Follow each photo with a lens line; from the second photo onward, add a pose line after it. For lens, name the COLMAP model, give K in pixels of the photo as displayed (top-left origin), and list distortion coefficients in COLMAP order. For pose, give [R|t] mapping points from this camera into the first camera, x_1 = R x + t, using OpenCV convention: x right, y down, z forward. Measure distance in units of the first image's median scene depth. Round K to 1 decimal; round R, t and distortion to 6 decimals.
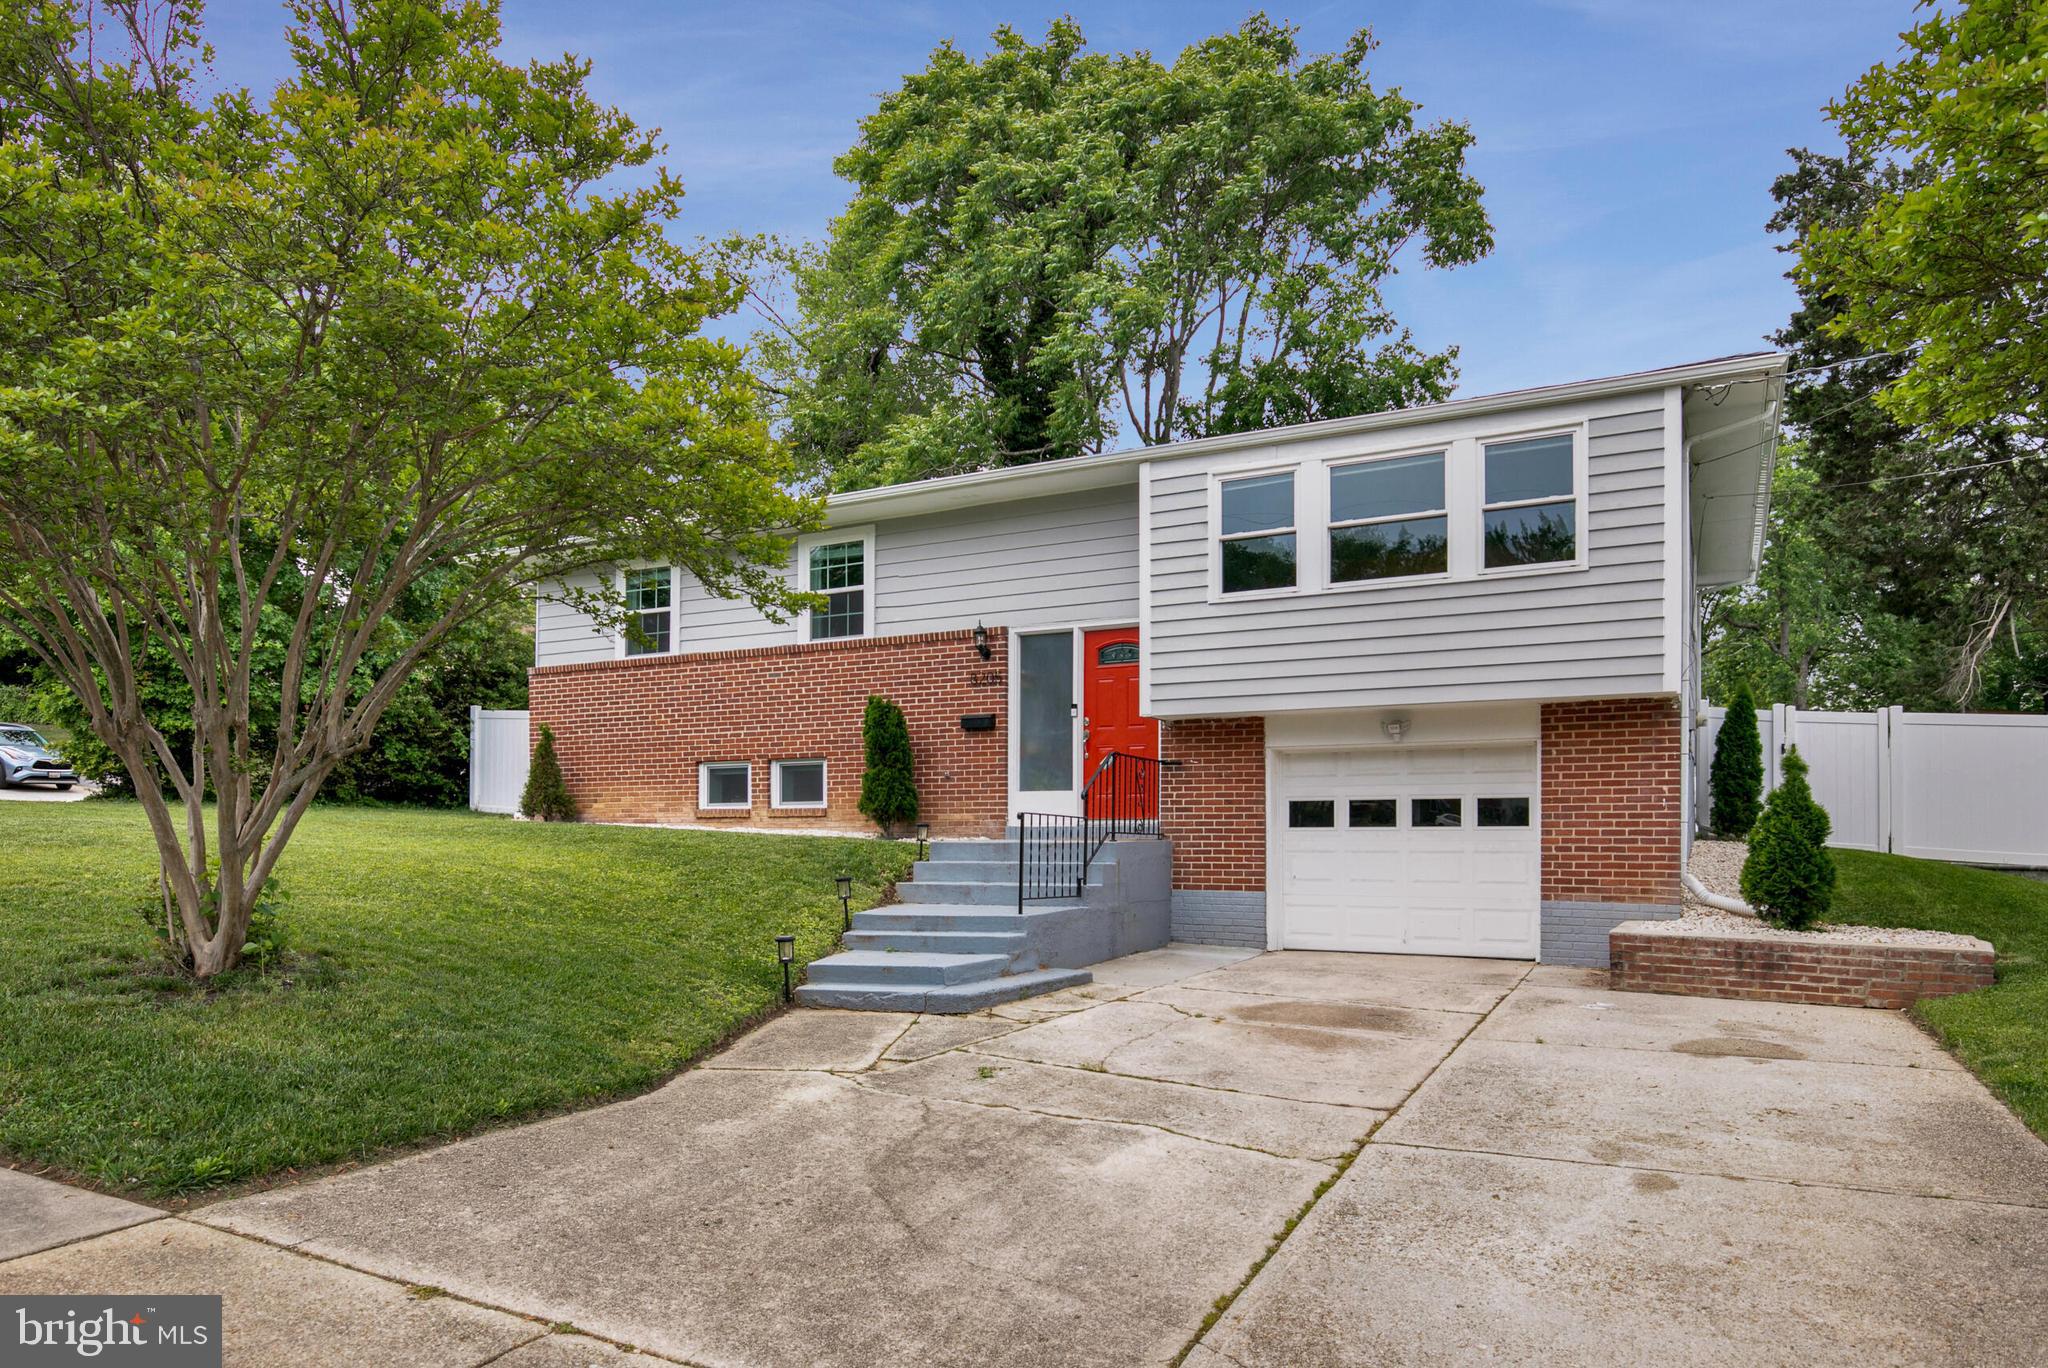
lens RADIAL K [[1123.5, 0, 1024.0], [0, 1123.5, 684.0], [0, 0, 1]] dist [-0.003274, -0.000485]
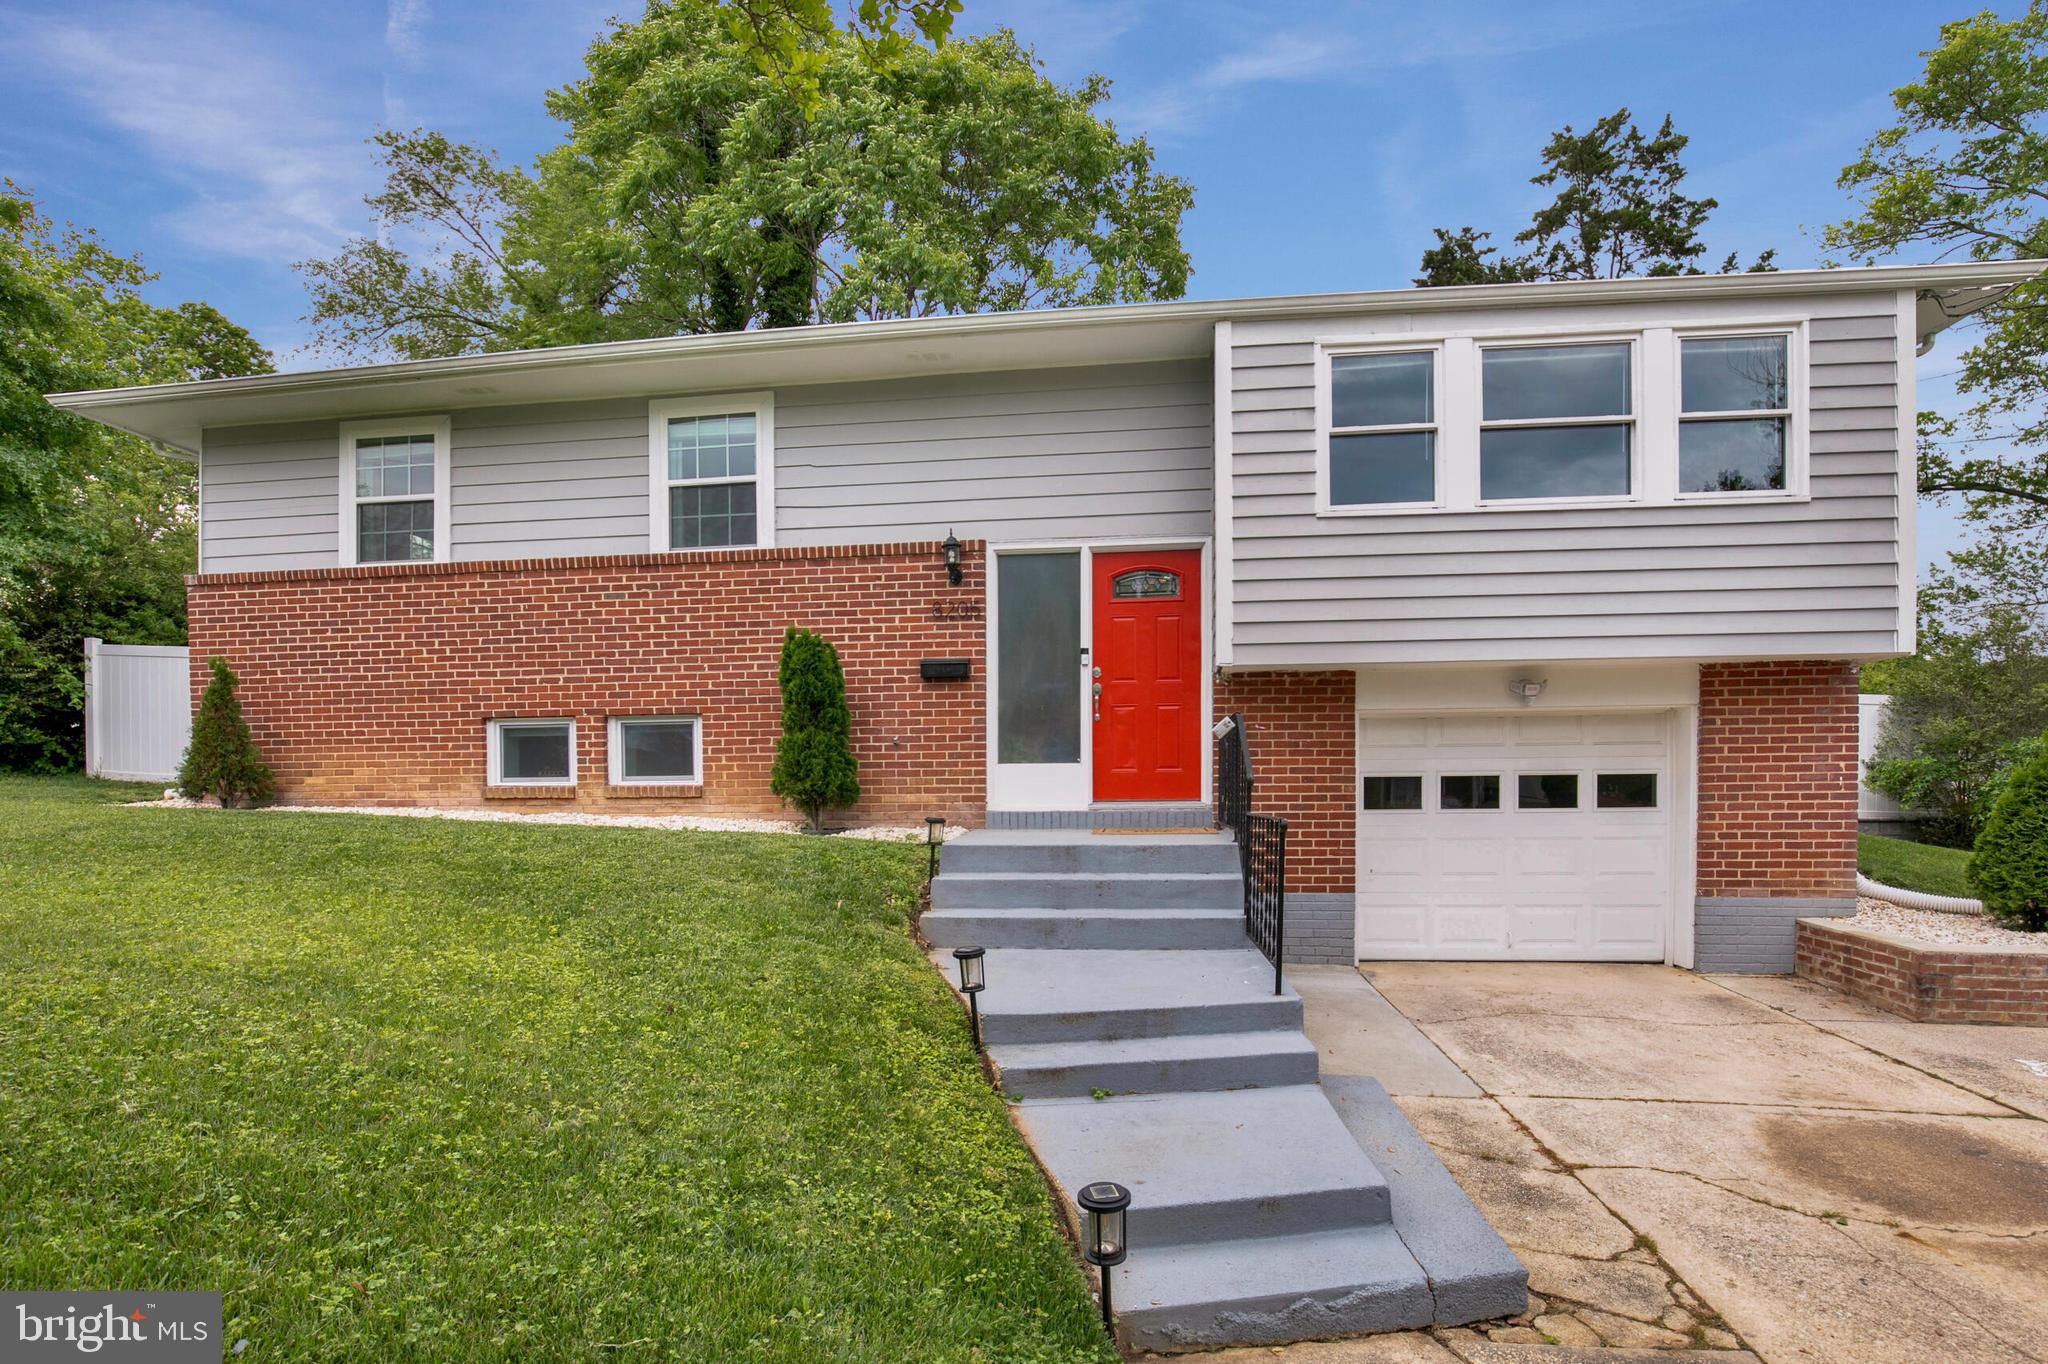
lens RADIAL K [[947.9, 0, 1029.2], [0, 947.9, 712.5], [0, 0, 1]] dist [-0.029382, 0.001889]
pose [[0.943341, 0.012315, 0.331596, -0.213140], [-0.033856, 0.997668, 0.059264, 0.025952], [-0.330093, -0.067132, 0.941558, 0.442327]]
